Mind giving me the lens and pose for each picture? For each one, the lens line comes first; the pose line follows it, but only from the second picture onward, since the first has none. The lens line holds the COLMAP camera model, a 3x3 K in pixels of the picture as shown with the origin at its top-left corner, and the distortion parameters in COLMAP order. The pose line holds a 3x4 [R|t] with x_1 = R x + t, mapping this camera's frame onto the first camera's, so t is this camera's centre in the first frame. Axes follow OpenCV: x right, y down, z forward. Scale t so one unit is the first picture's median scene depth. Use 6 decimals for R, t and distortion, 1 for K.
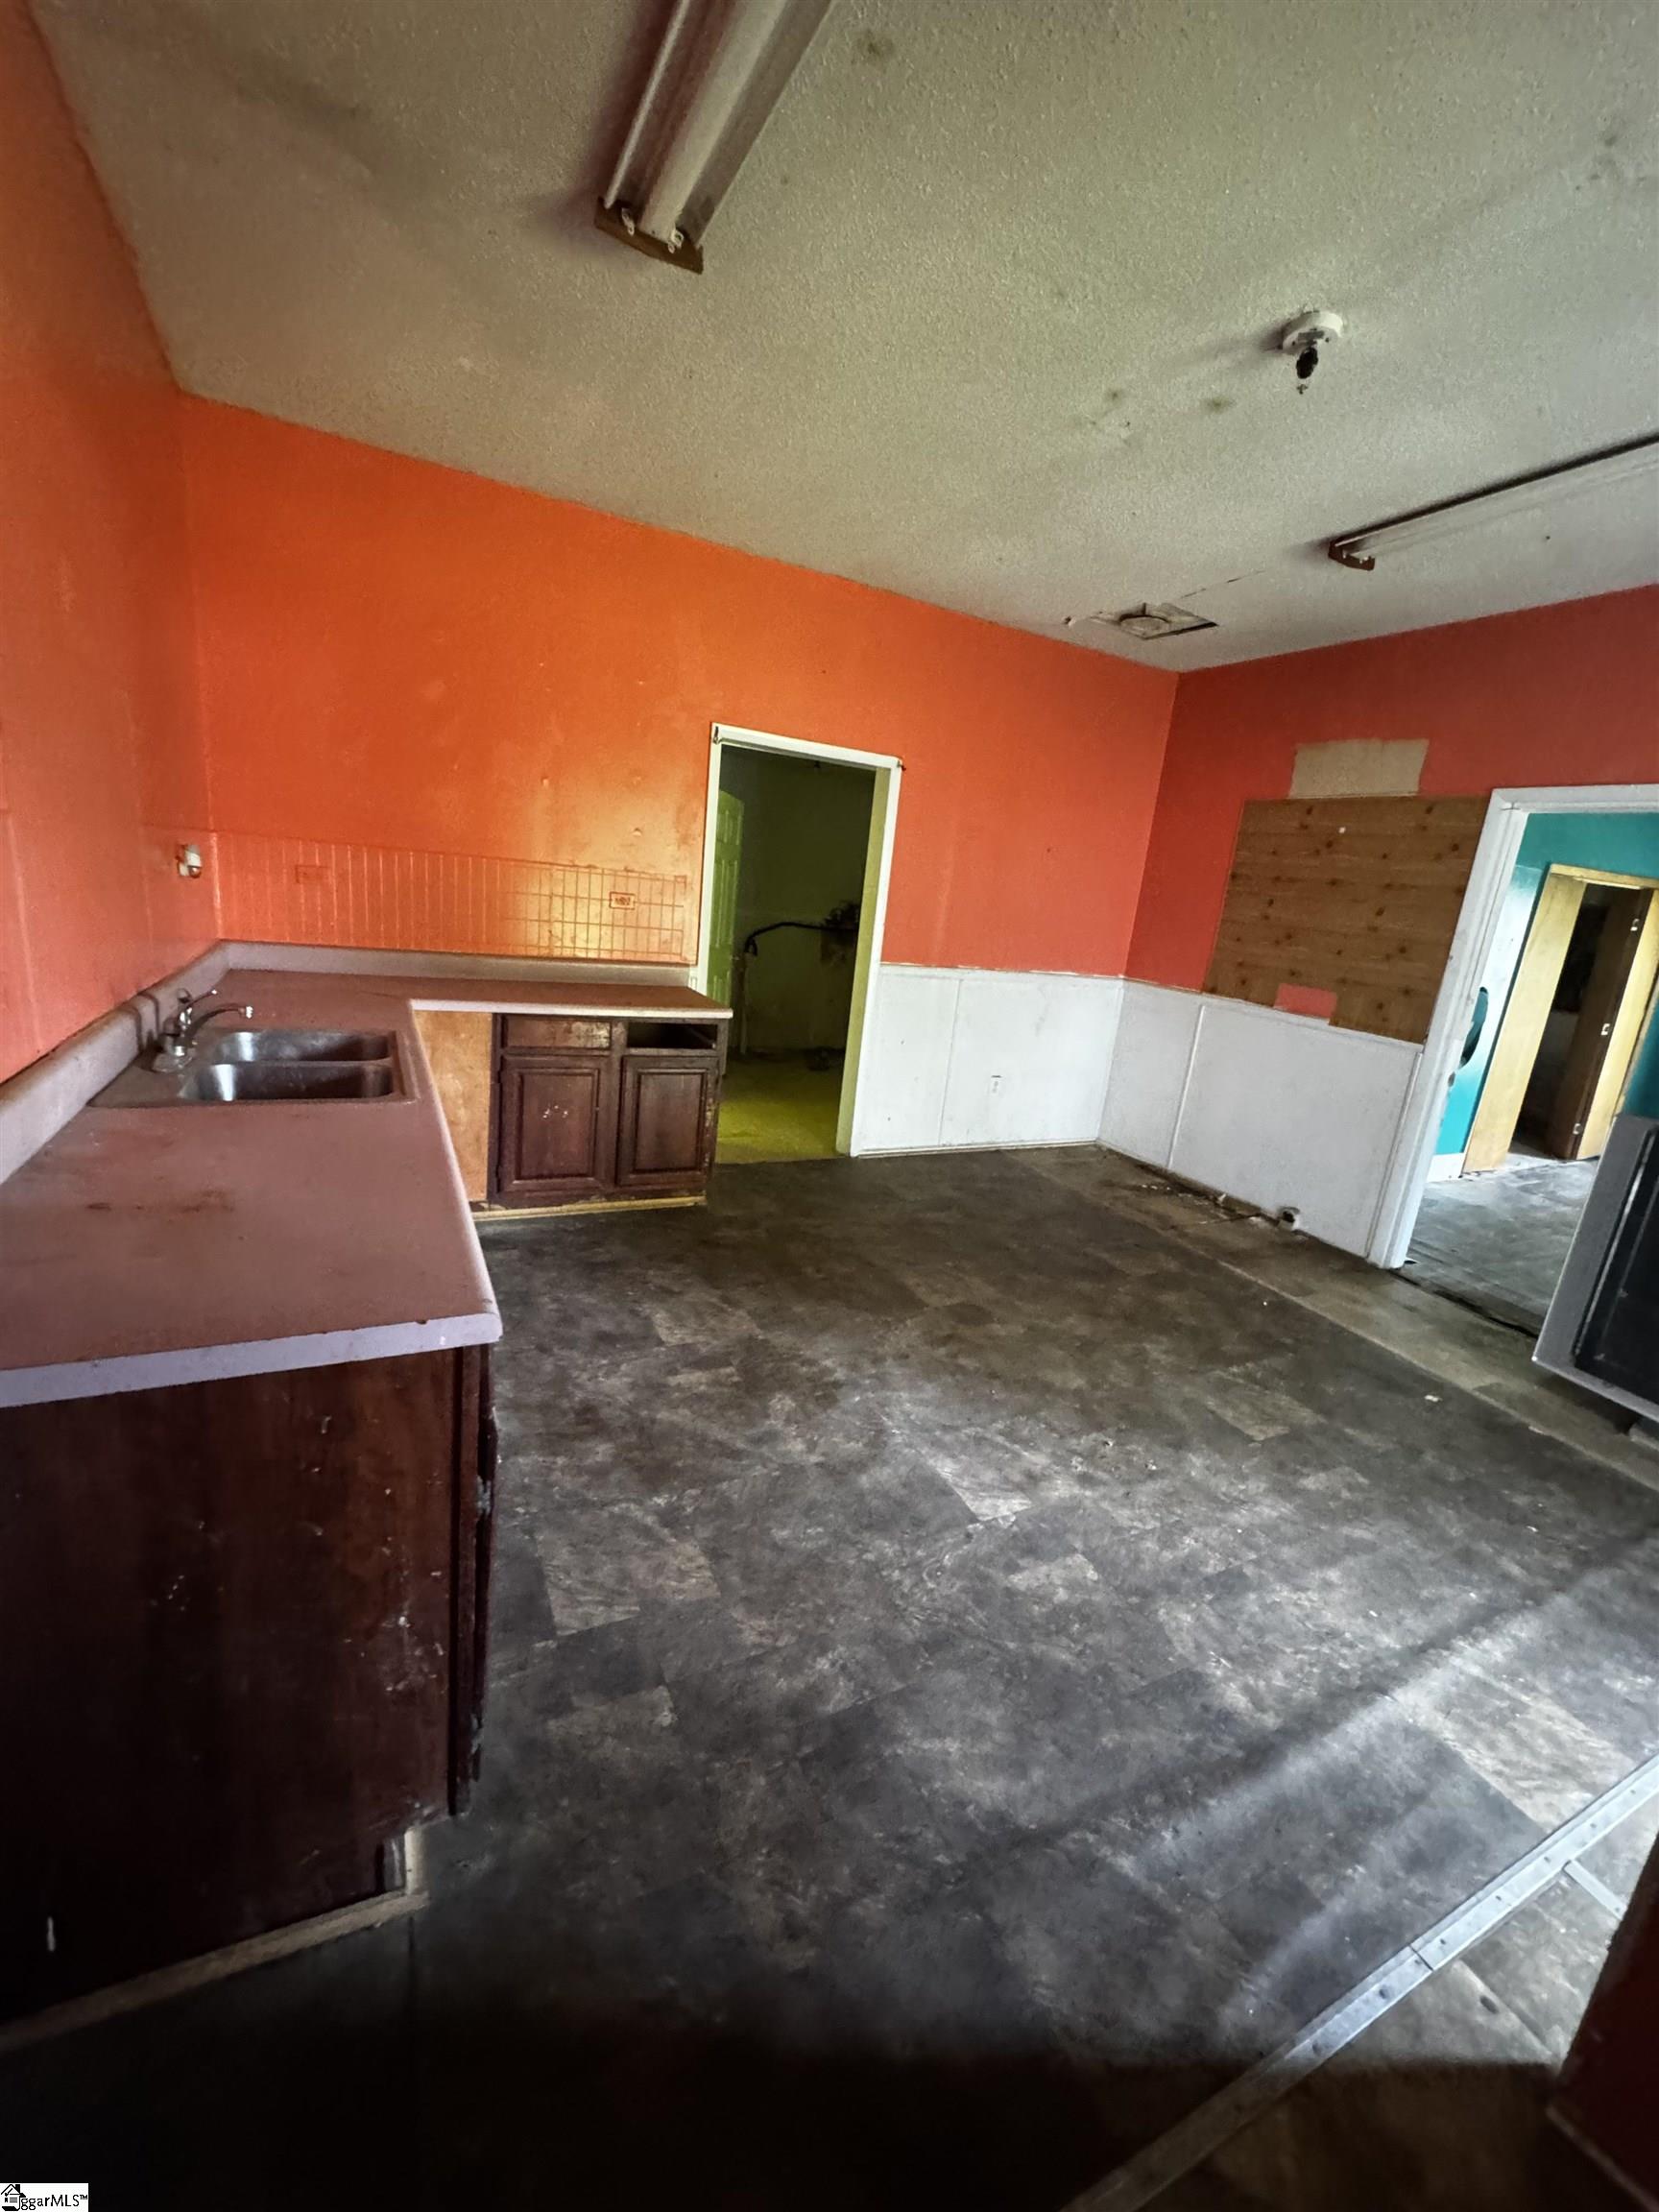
lens RADIAL K [[881.3, 0, 829.5], [0, 881.3, 1106.0], [0, 0, 1]] dist [-0.000131, -0.000041]
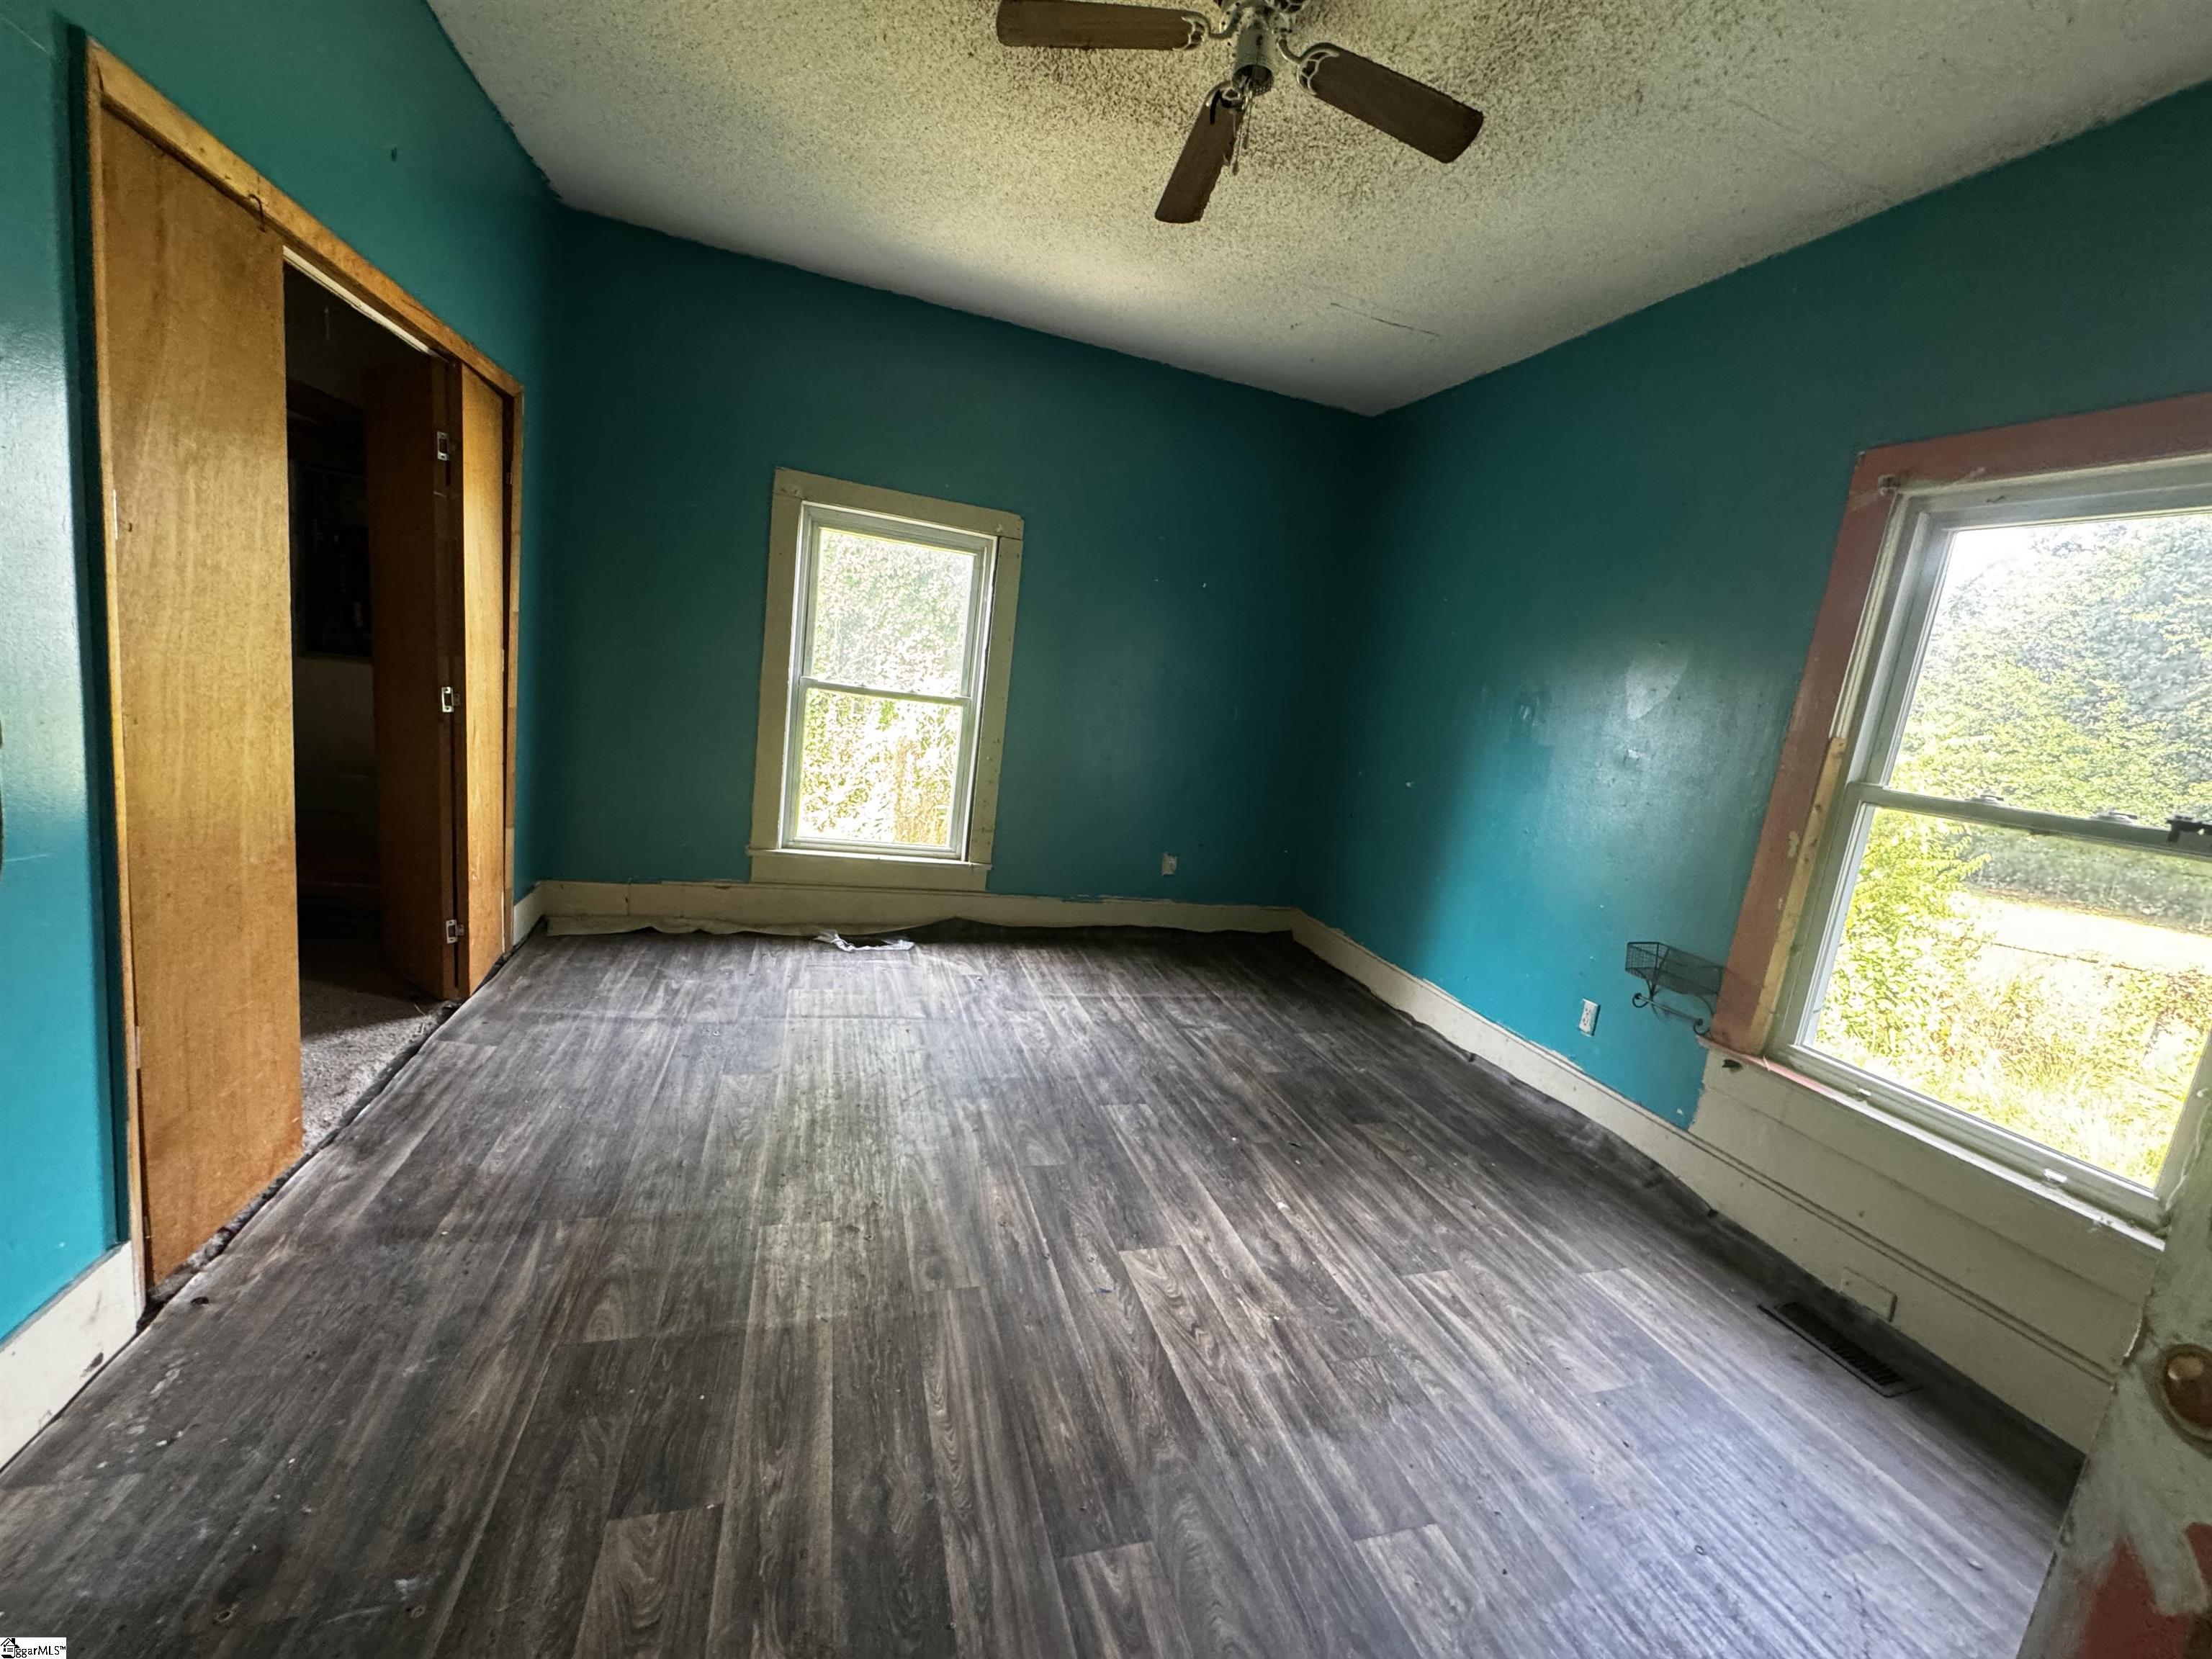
lens RADIAL K [[881.3, 0, 1106.0], [0, 881.3, 829.5], [0, 0, 1]] dist [-0.000131, -0.000041]
pose [[0.168594, -0.243194, 0.955213, 0.497584], [0.121974, 0.966784, 0.224612, -0.081795], [-0.978110, 0.078643, 0.192658, 0.593930]]
